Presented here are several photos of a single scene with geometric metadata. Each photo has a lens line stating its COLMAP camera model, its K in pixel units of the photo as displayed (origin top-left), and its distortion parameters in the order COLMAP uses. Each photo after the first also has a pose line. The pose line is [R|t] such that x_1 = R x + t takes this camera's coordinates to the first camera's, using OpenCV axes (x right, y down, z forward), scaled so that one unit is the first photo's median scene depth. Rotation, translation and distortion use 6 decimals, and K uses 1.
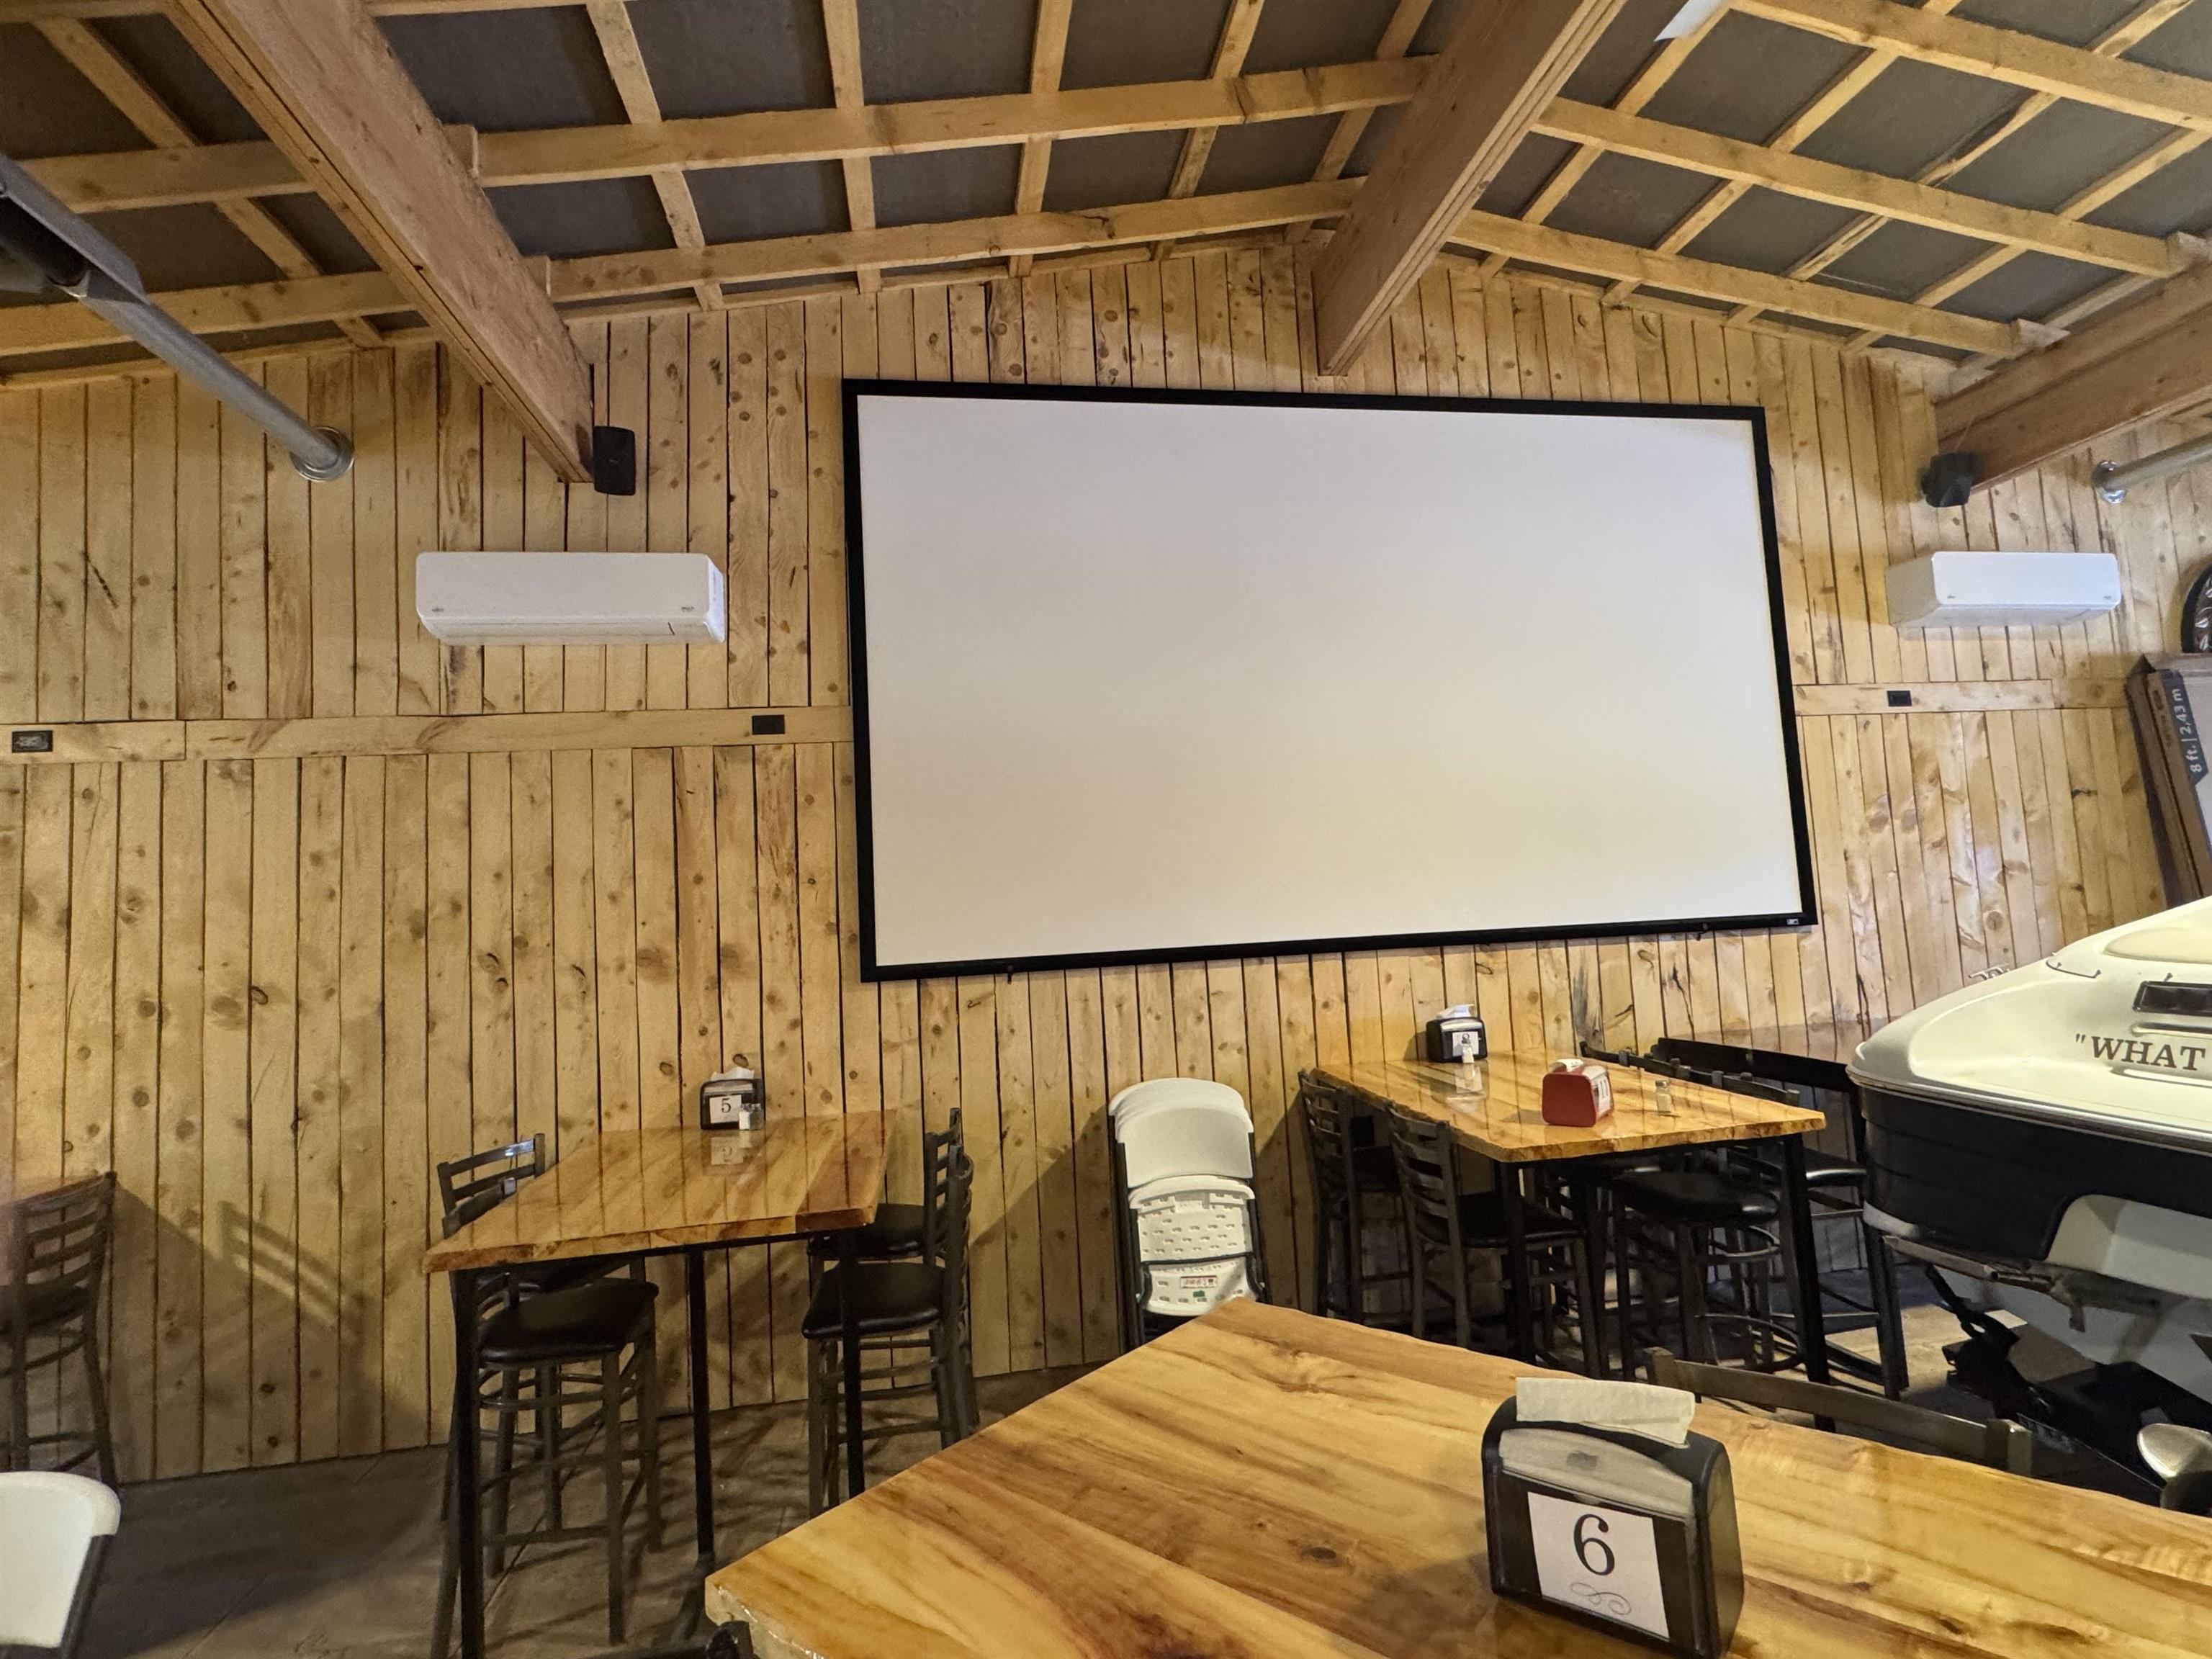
lens RADIAL K [[1087.0, 0, 1105.0], [0, 1087.0, 827.3], [0, 0, 1]] dist [0.004915, 0.000639]
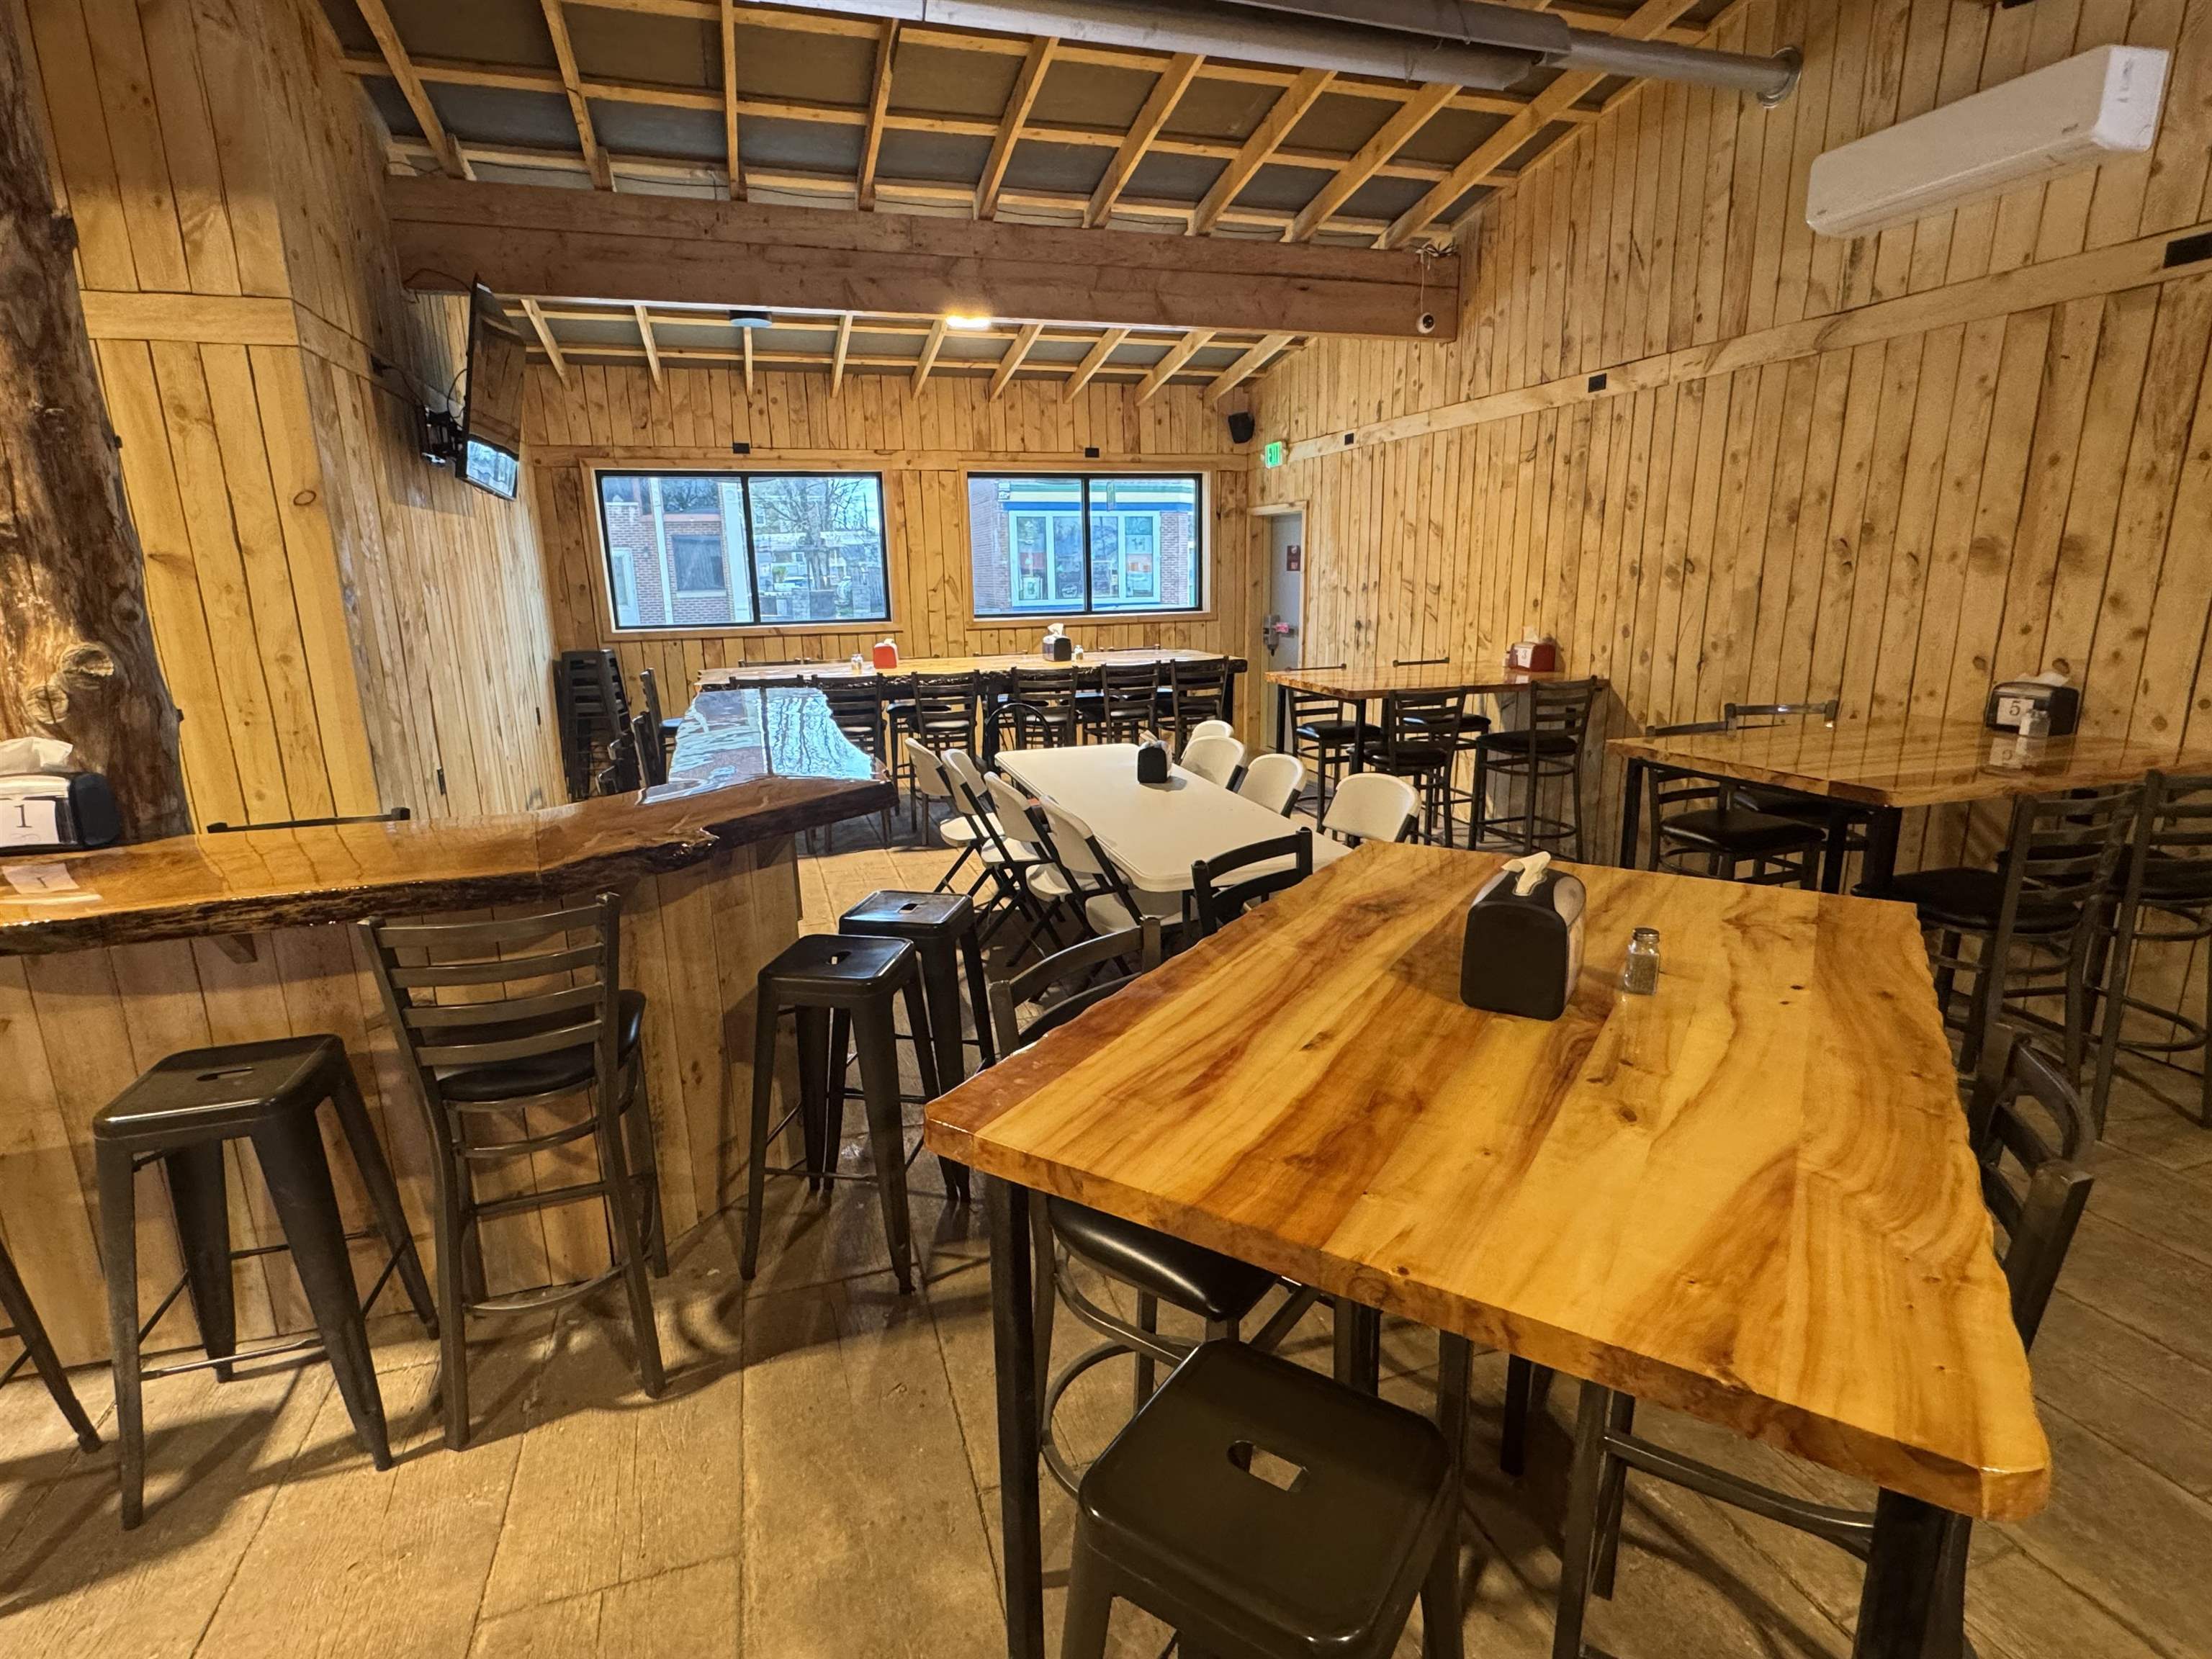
lens RADIAL K [[1087.0, 0, 1103.7], [0, 1087.0, 830.2], [0, 0, 1]] dist [0.004915, 0.000639]
pose [[0.157705, 0.280108, -0.946926, 0.465170], [0.088925, 0.951001, 0.296123, 0.001146], [0.983474, -0.130905, 0.125069, 0.072905]]
